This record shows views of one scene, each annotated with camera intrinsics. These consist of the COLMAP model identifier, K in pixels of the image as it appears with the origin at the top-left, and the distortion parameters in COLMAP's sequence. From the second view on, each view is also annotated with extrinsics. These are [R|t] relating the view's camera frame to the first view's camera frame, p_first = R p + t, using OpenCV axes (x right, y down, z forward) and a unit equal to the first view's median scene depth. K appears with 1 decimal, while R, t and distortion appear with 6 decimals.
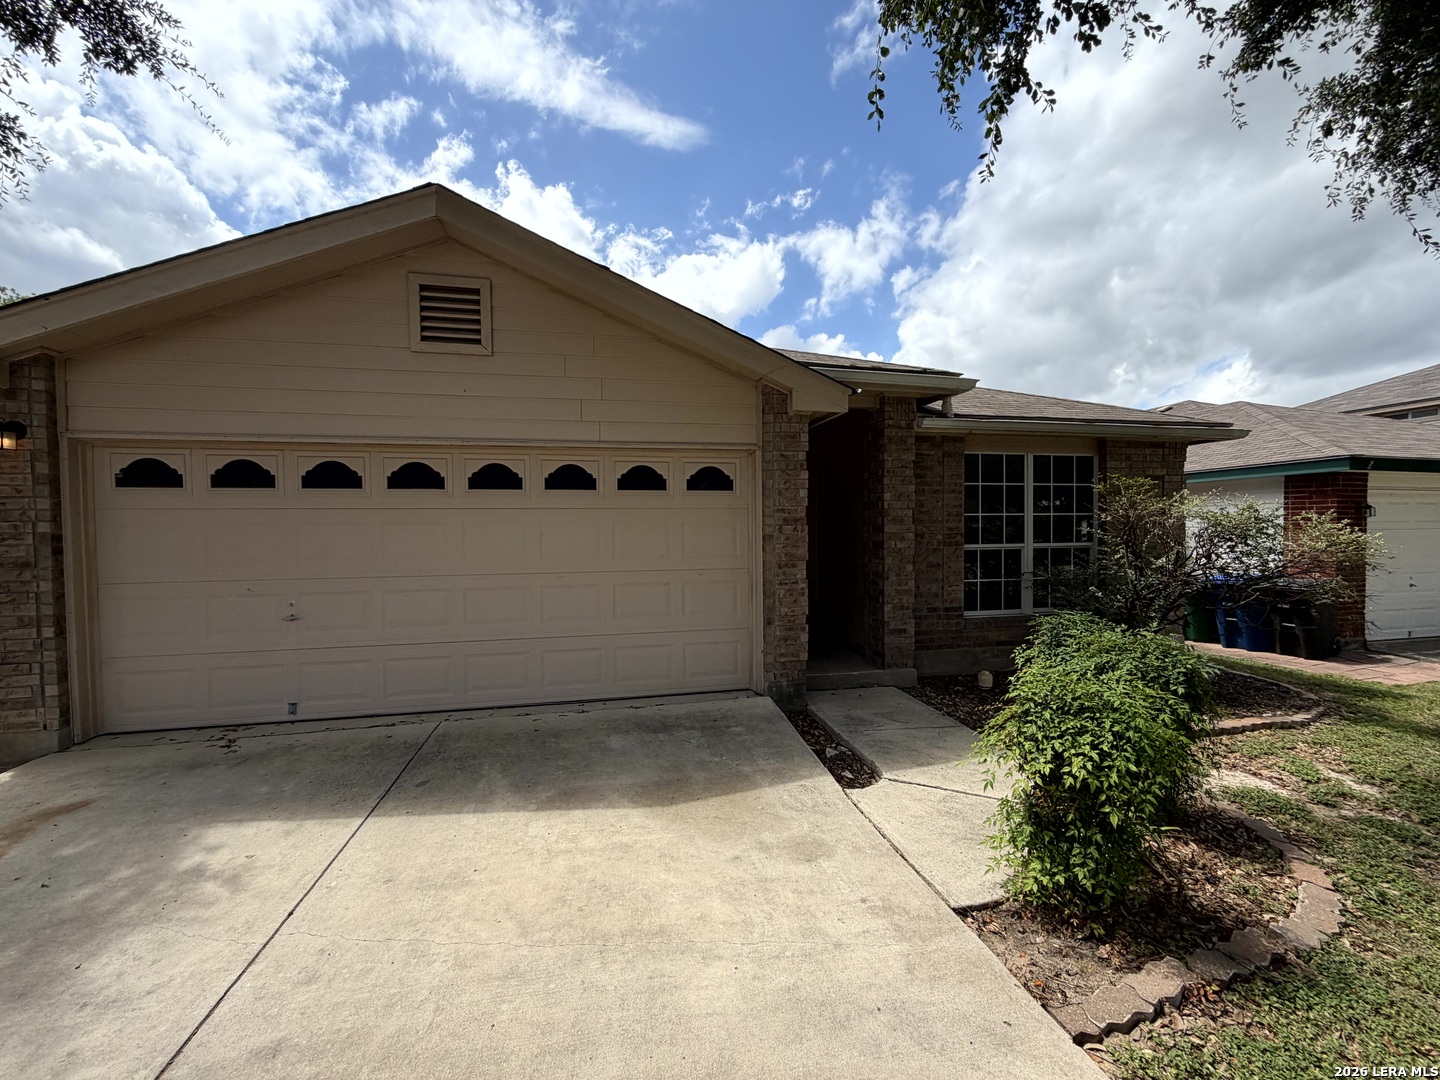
lens RADIAL K [[573.4, 0, 714.4], [0, 573.4, 539.1], [0, 0, 1]] dist [-0.001192, 0.000966]
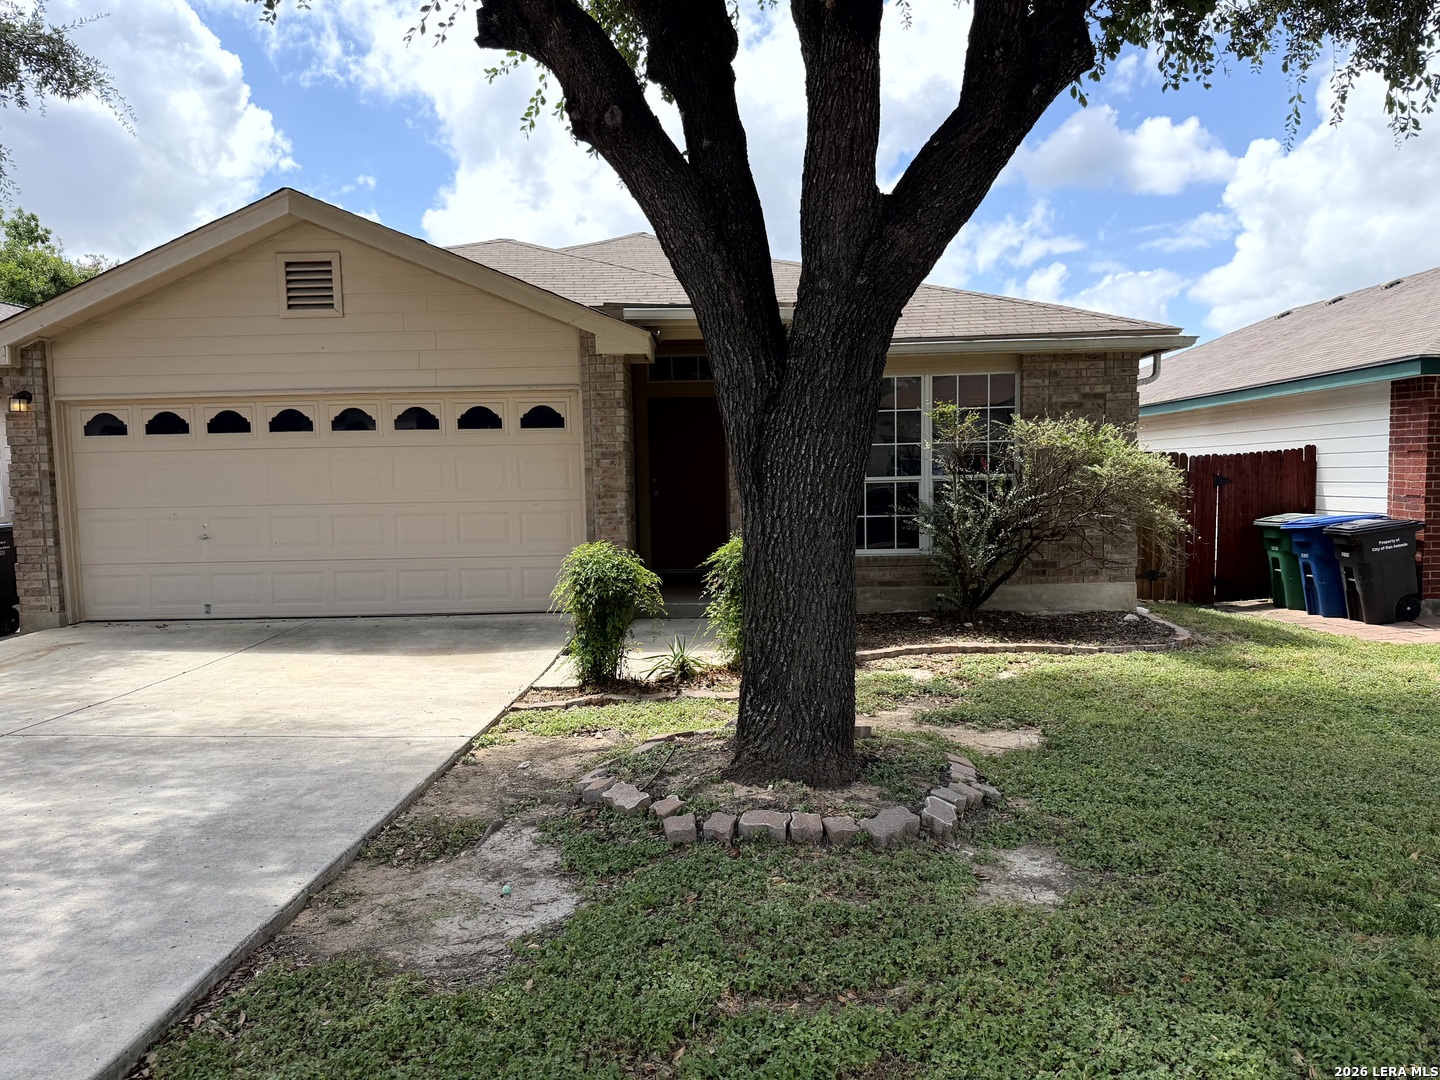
lens RADIAL K [[1001.4, 0, 719.4], [0, 1001.4, 544.2], [0, 0, 1]] dist [0.048296, -0.069265]
pose [[0.974942, 0.005522, -0.222393, 0.819838], [0.006792, 0.998487, 0.054567, 0.038218], [0.222358, -0.054710, 0.973429, -0.867340]]
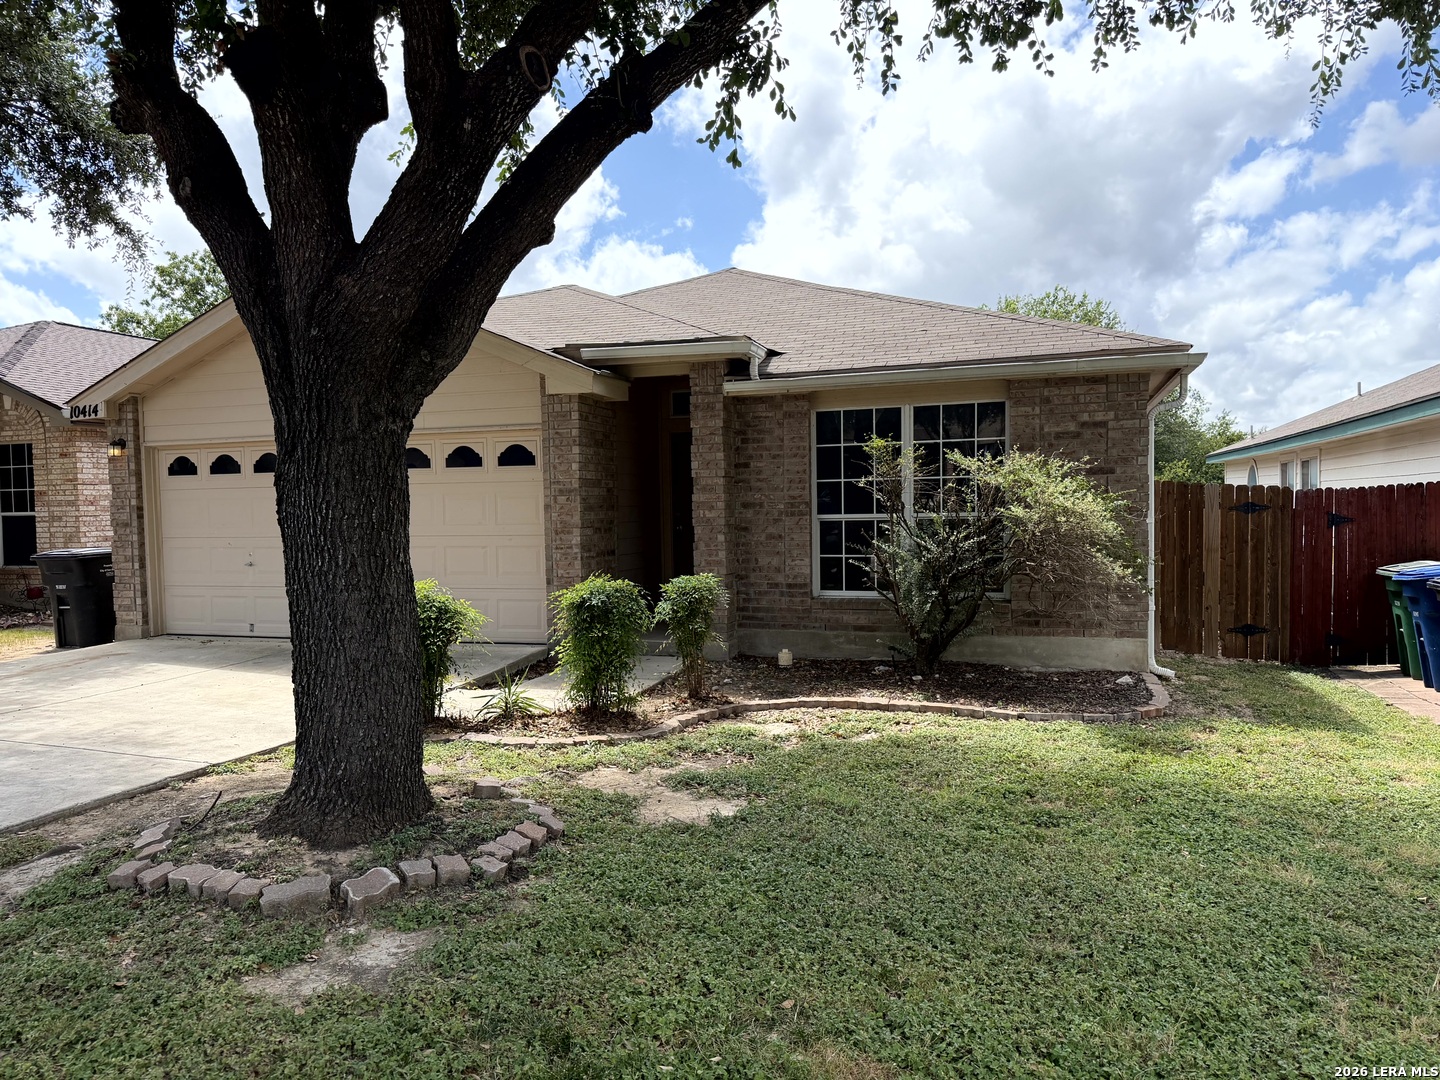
lens RADIAL K [[1001.4, 0, 713.3], [0, 1001.4, 547.2], [0, 0, 1]] dist [0.048296, -0.069265]
pose [[0.865947, 0.016557, -0.499861, 1.456217], [0.000608, 0.999416, 0.034156, 0.009610], [0.500135, -0.029881, 0.865432, -0.575501]]
